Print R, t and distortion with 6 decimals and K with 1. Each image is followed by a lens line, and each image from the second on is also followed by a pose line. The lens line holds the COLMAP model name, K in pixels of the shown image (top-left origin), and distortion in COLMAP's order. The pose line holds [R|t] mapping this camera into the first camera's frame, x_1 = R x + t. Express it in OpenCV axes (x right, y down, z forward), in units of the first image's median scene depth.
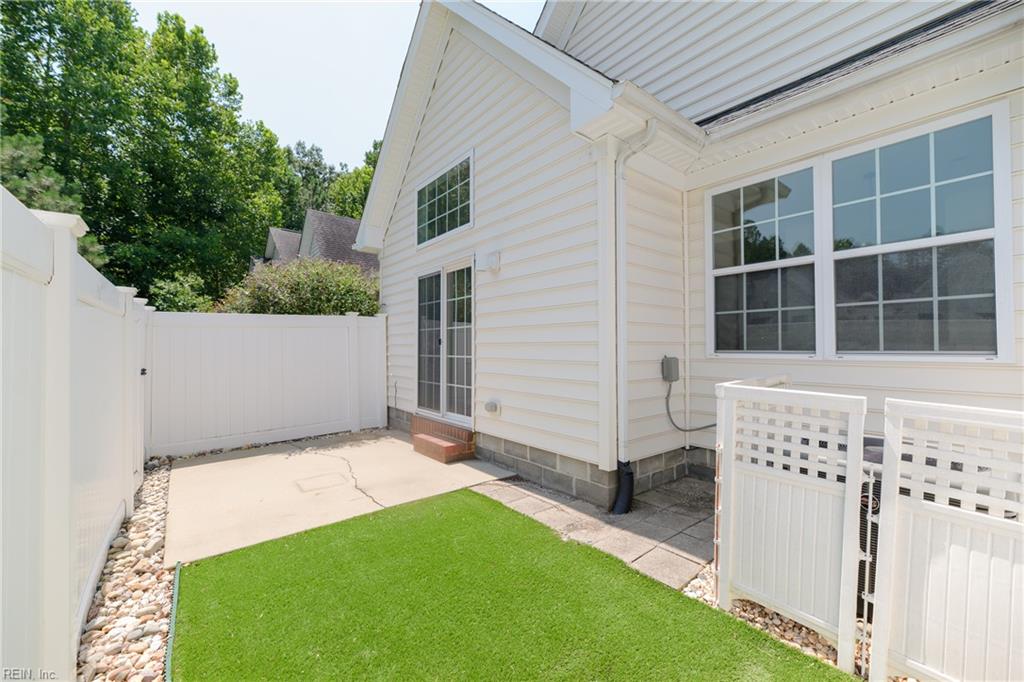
lens RADIAL K [[408.9, 0, 512.0], [0, 408.9, 341.0], [0, 0, 1]] dist [0.001091, -0.000357]
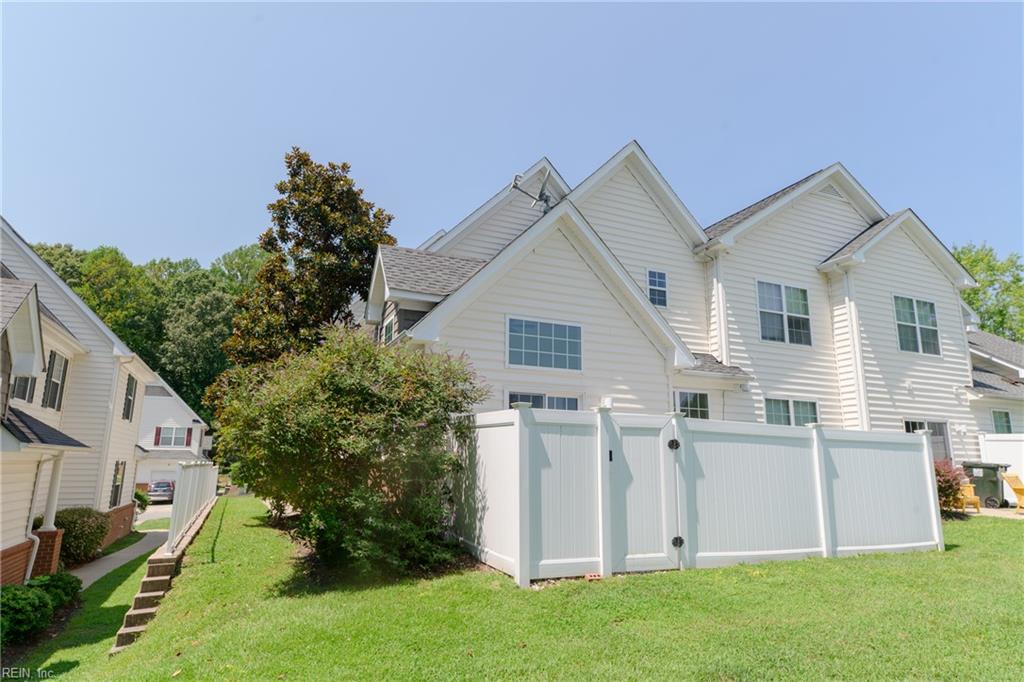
lens RADIAL K [[583.2, 0, 512.0], [0, 583.2, 341.0], [0, 0, 1]] dist [0.002805, 0.001110]
pose [[0.259309, 0.197636, 0.945356, -2.354330], [-0.025914, 0.979909, -0.197752, 0.034536], [-0.965447, 0.026781, 0.259221, 0.745894]]
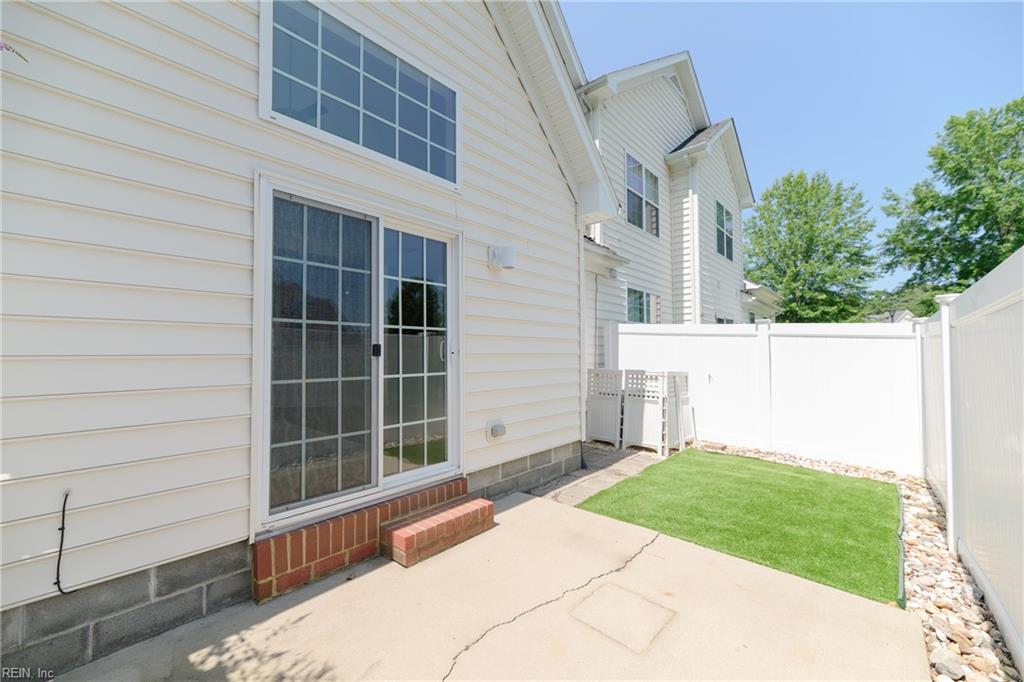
lens RADIAL K [[408.9, 0, 512.0], [0, 408.9, 341.0], [0, 0, 1]] dist [0.001091, -0.000357]
pose [[-0.157563, 0.033194, 0.986951, -0.870017], [-0.006288, 0.999381, -0.034616, 0.008184], [-0.987489, -0.011661, -0.157257, 1.089880]]
